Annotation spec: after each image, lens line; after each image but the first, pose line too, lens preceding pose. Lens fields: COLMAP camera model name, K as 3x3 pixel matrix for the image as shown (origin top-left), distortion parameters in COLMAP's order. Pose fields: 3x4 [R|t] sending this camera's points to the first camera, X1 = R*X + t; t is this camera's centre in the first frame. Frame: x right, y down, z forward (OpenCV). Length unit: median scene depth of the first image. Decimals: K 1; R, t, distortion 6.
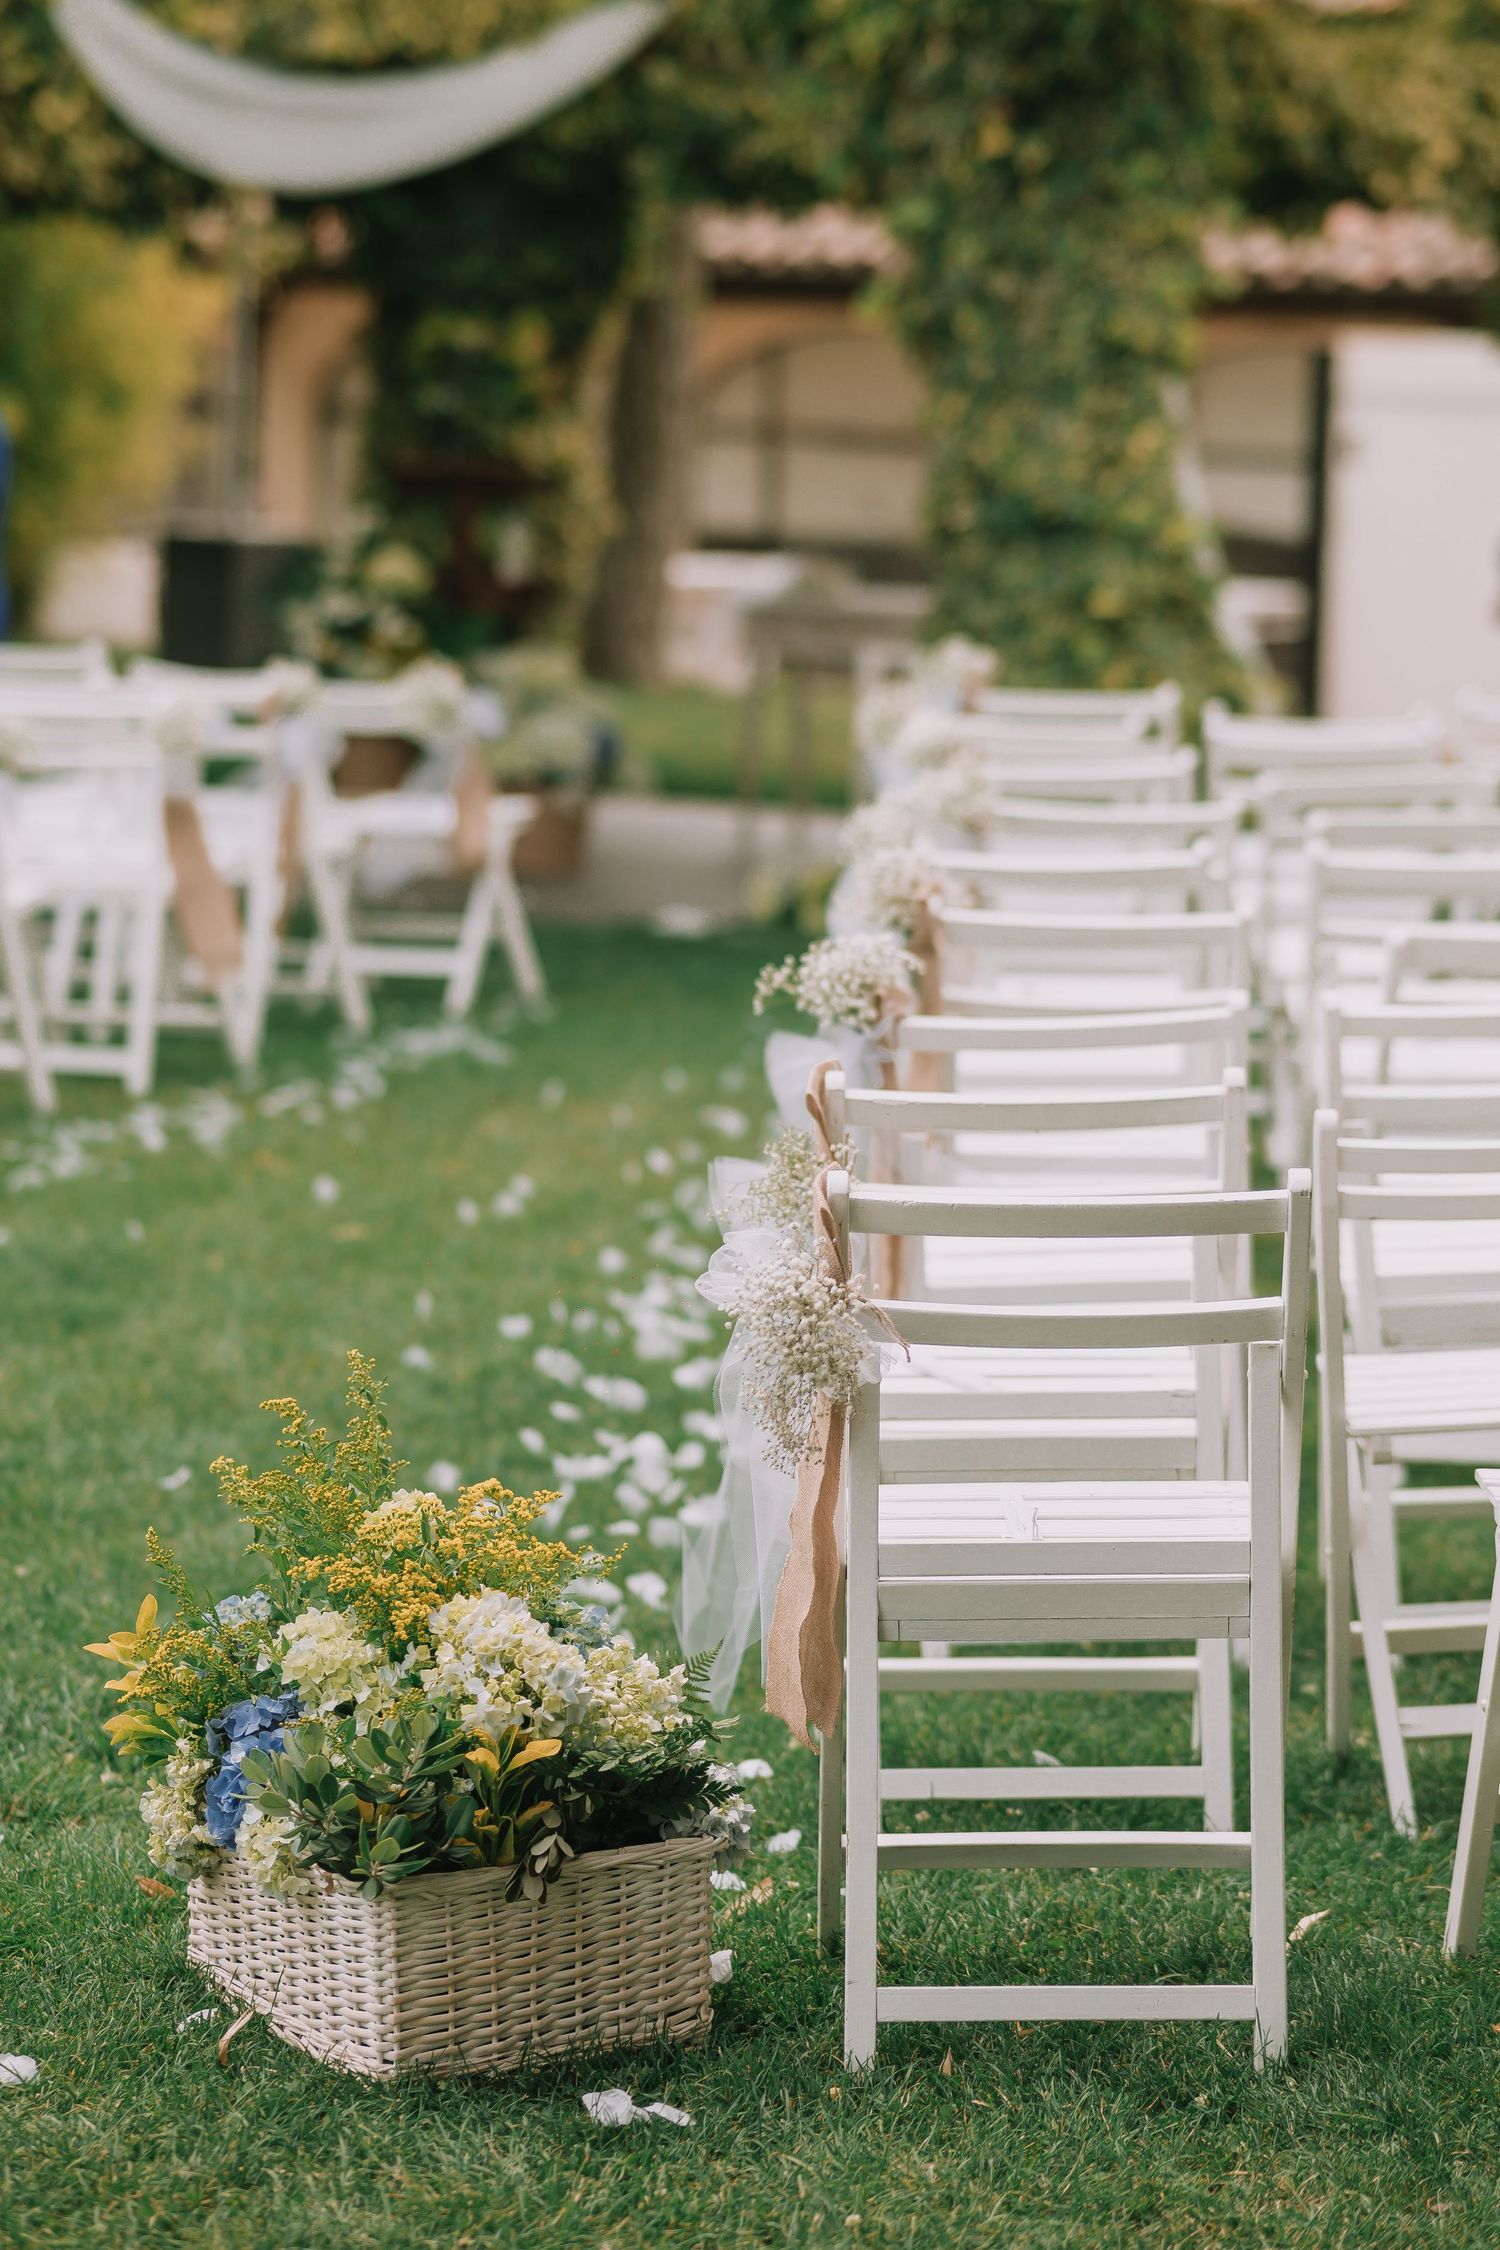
lens RADIAL K [[6630.8, 0, 750.0], [0, 6630.8, 1125.0], [0, 0, 1]] dist [0.119967, 0.380147]
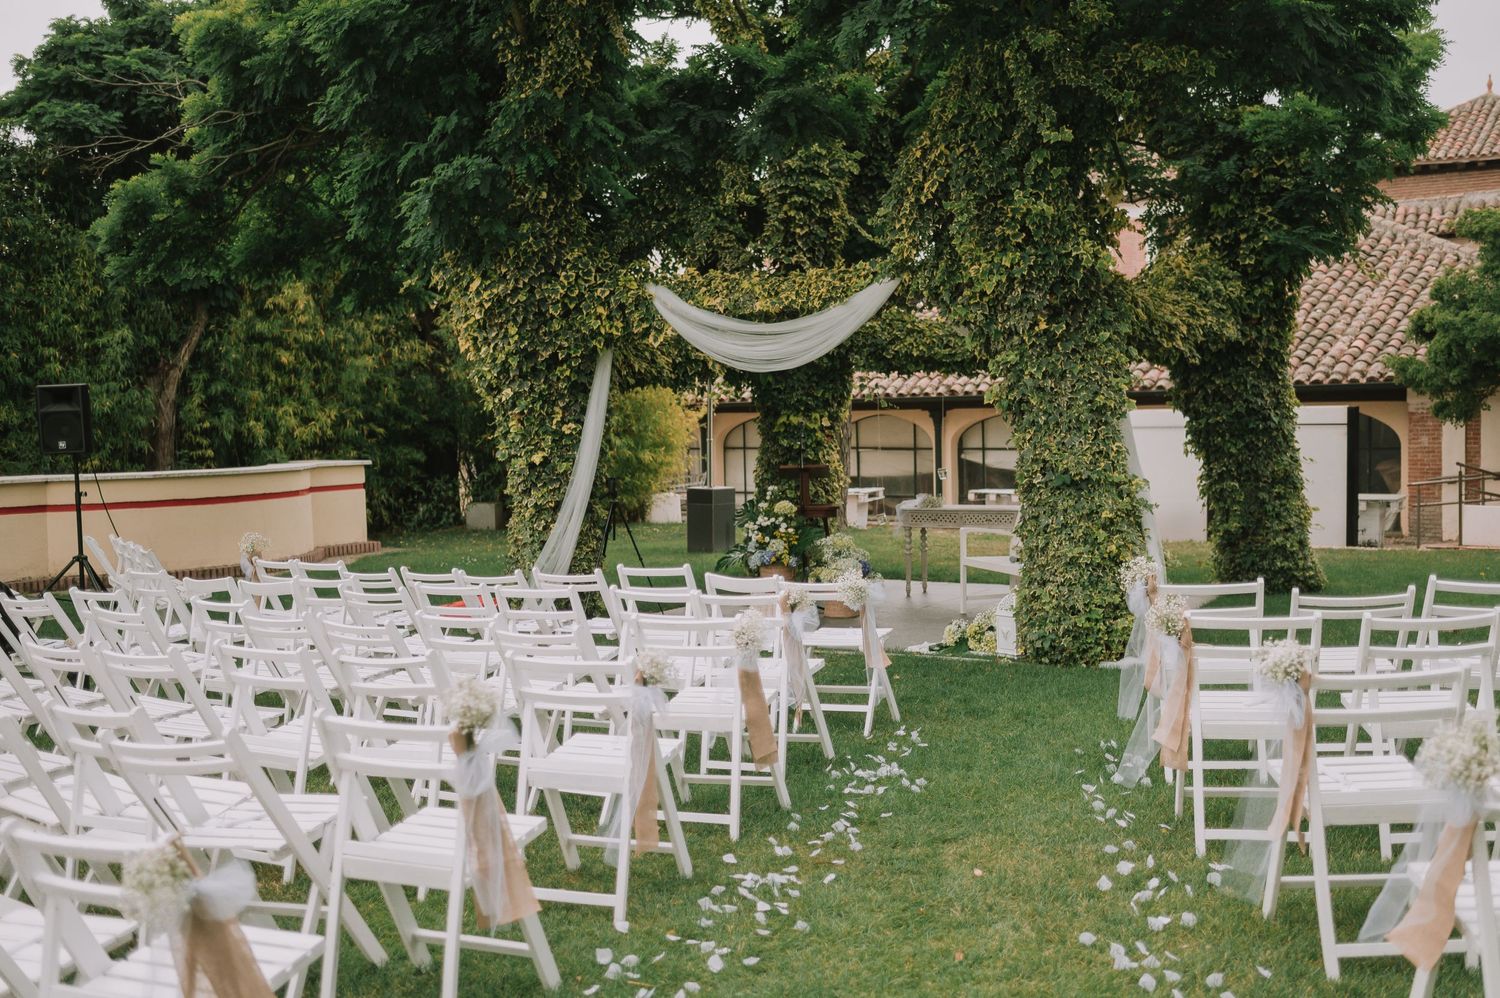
lens RADIAL K [[1489.3, 0, 750.0], [0, 1489.3, 499.0], [0, 0, 1]] dist [0.005406, 0.000314]
pose [[0.998333, -0.047615, -0.032613, -0.053899], [0.045245, 0.996526, -0.069917, -0.051072], [0.035829, 0.068325, 0.997020, 0.449596]]
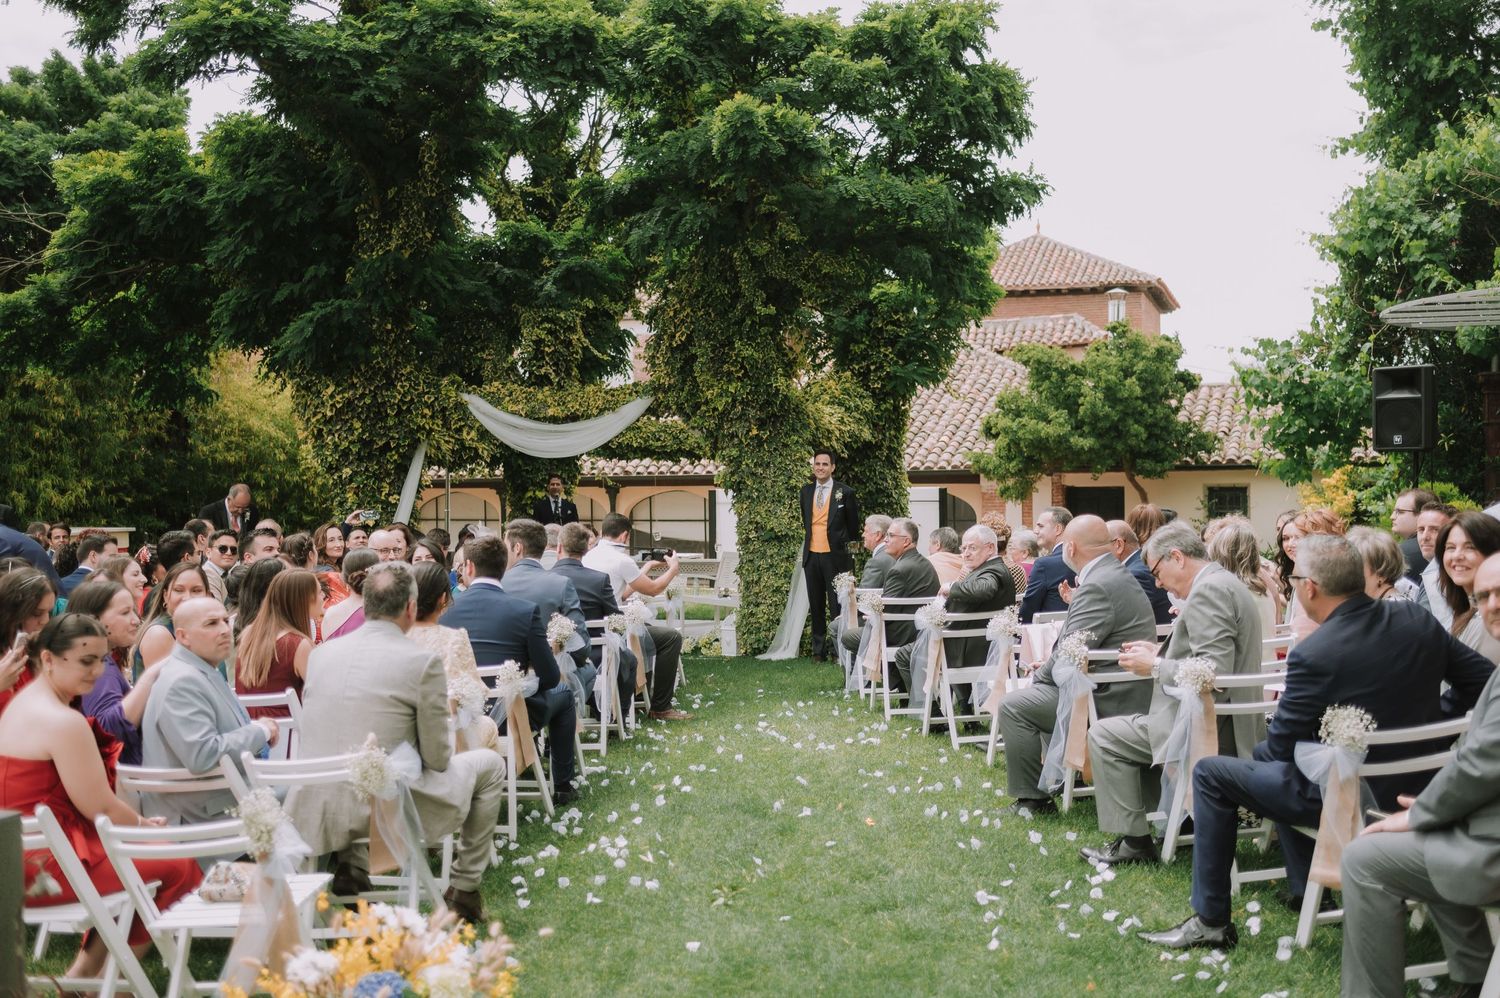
lens RADIAL K [[1489.3, 0, 750.0], [0, 1489.3, 499.0], [0, 0, 1]] dist [0.005406, 0.000314]
pose [[0.972360, -0.042002, 0.229676, -0.149662], [0.068014, 0.991980, -0.106535, -0.025652], [-0.223359, 0.119211, 0.967419, 0.218570]]
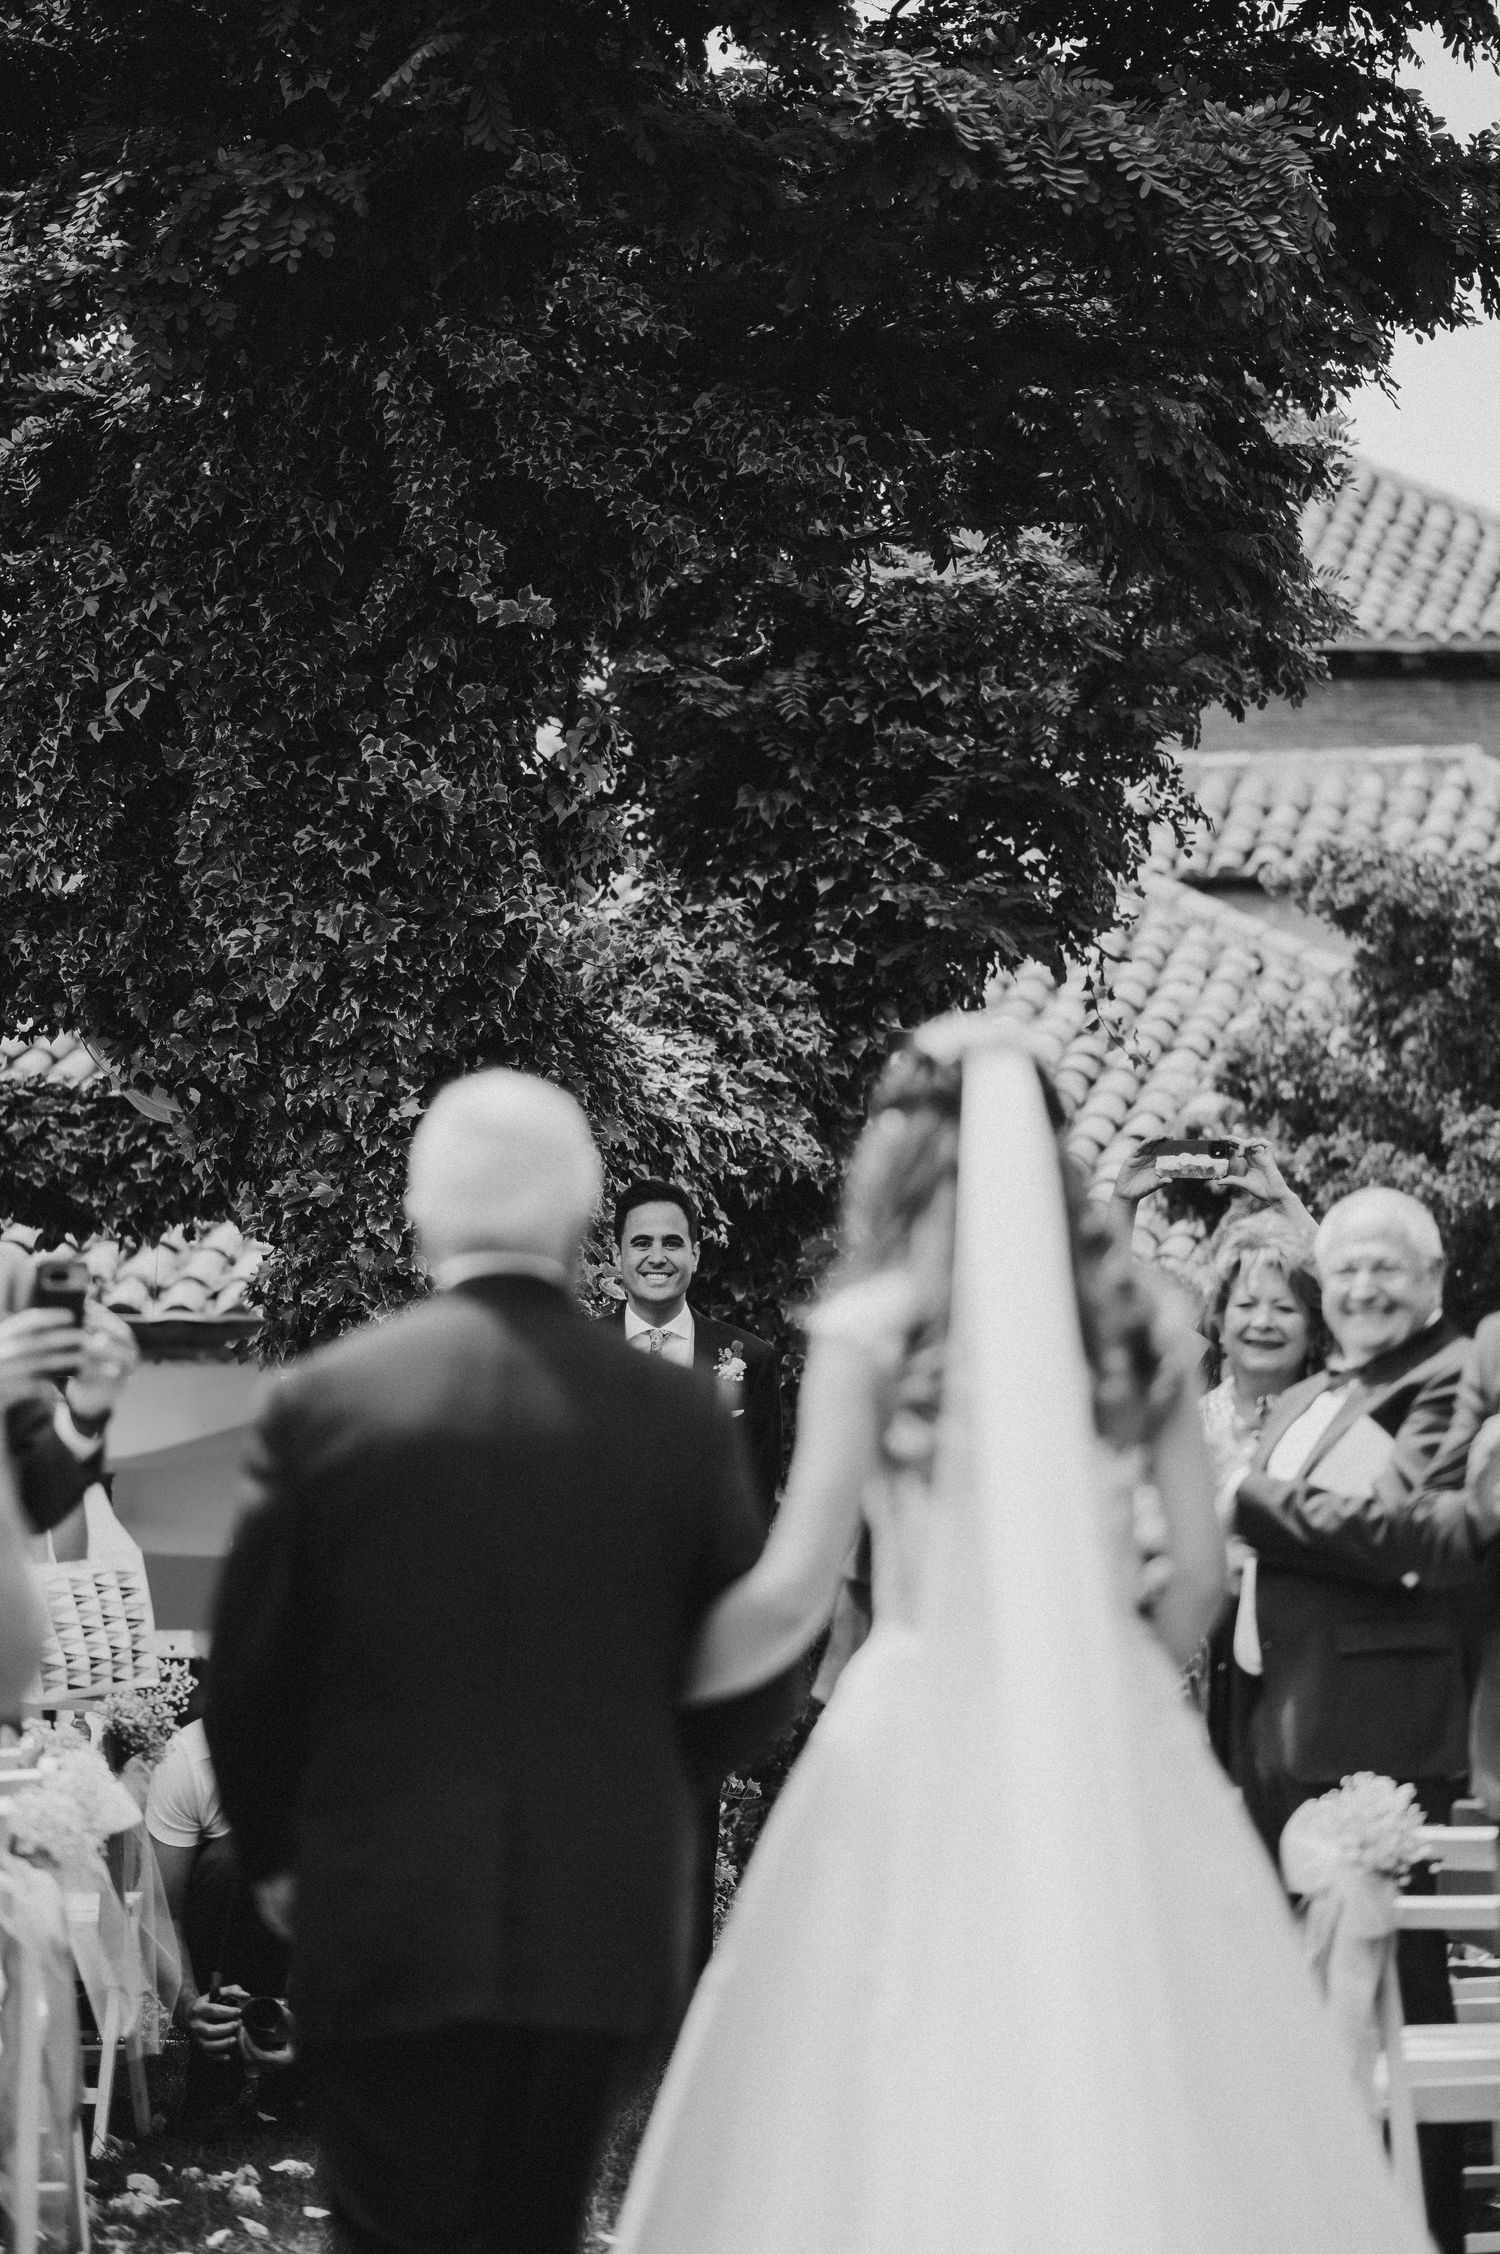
lens RADIAL K [[6054.8, 0, 750.0], [0, 6054.8, 1127.0], [0, 0, 1]] dist [-0.042999, -0.128533]
pose [[0.937405, 0.015498, 0.347895, -0.195403], [0.042082, 0.986647, -0.157341, -0.017476], [-0.345688, 0.162133, 0.924236, 0.240001]]
